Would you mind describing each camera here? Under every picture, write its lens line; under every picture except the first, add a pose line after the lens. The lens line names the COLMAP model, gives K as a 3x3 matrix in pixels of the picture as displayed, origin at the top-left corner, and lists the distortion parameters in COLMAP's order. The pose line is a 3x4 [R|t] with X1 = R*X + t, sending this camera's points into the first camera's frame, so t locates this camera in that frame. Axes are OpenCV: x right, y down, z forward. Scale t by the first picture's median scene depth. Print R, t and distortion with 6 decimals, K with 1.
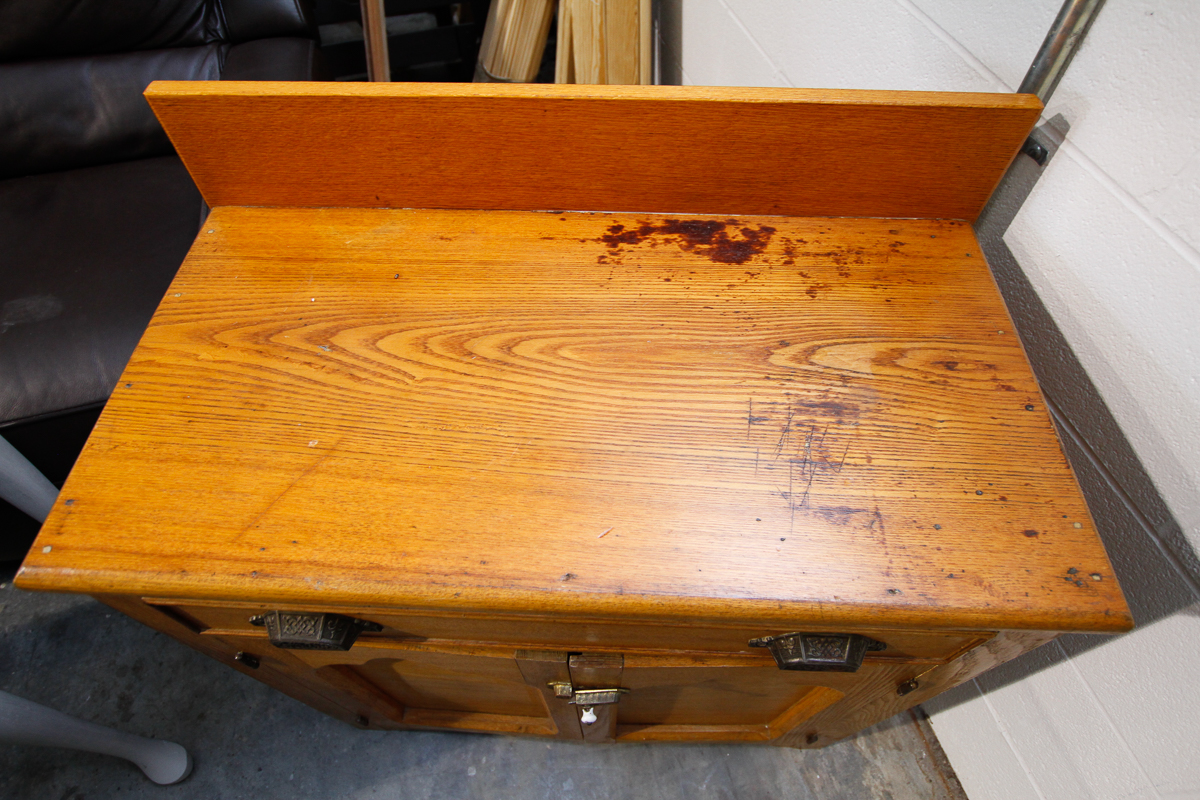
lens RADIAL K [[661.4, 0, 600.6], [0, 661.4, 414.7], [0, 0, 1]] dist [-0.020438, -0.000752]
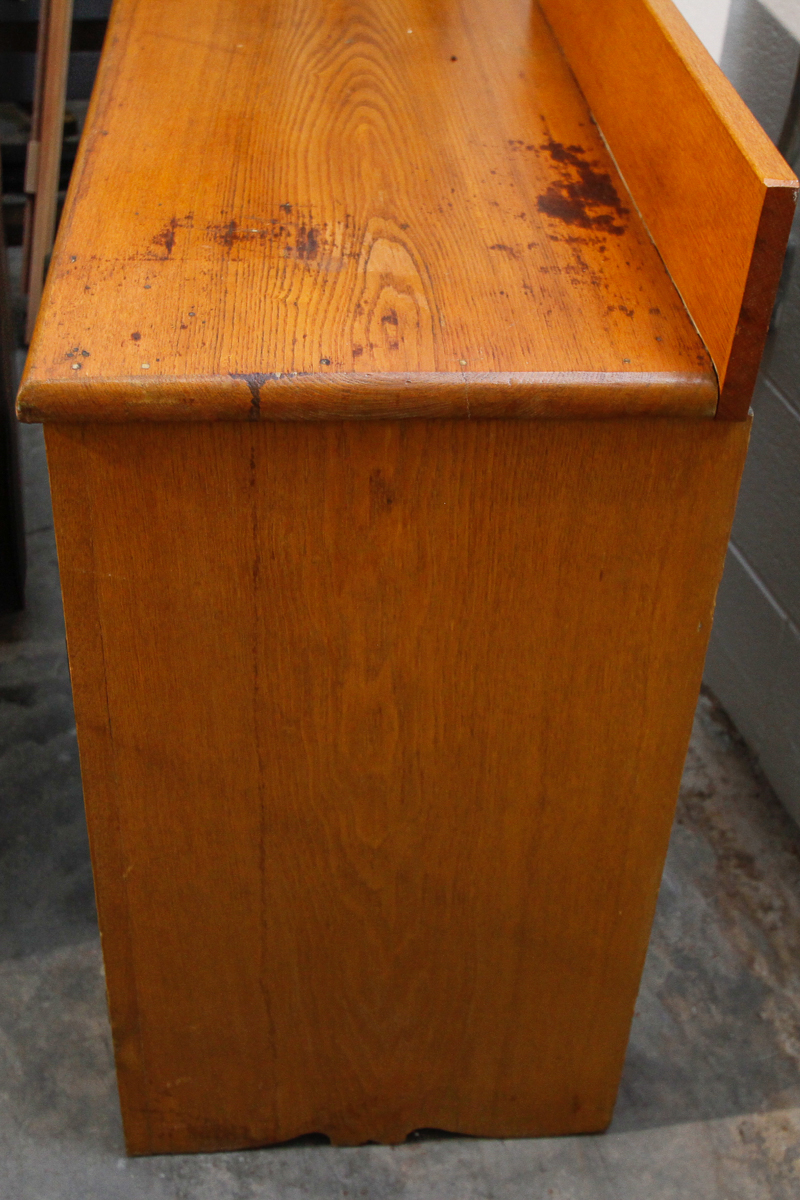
lens RADIAL K [[1539.7, 0, 401.7], [0, 1539.7, 600.3], [0, 0, 1]] dist [-0.006366, 0.000000]
pose [[0.118126, 0.612270, -0.781775, 1.872378], [-0.850880, 0.468271, 0.238172, -0.314871], [0.511908, 0.637062, 0.576283, 0.214485]]
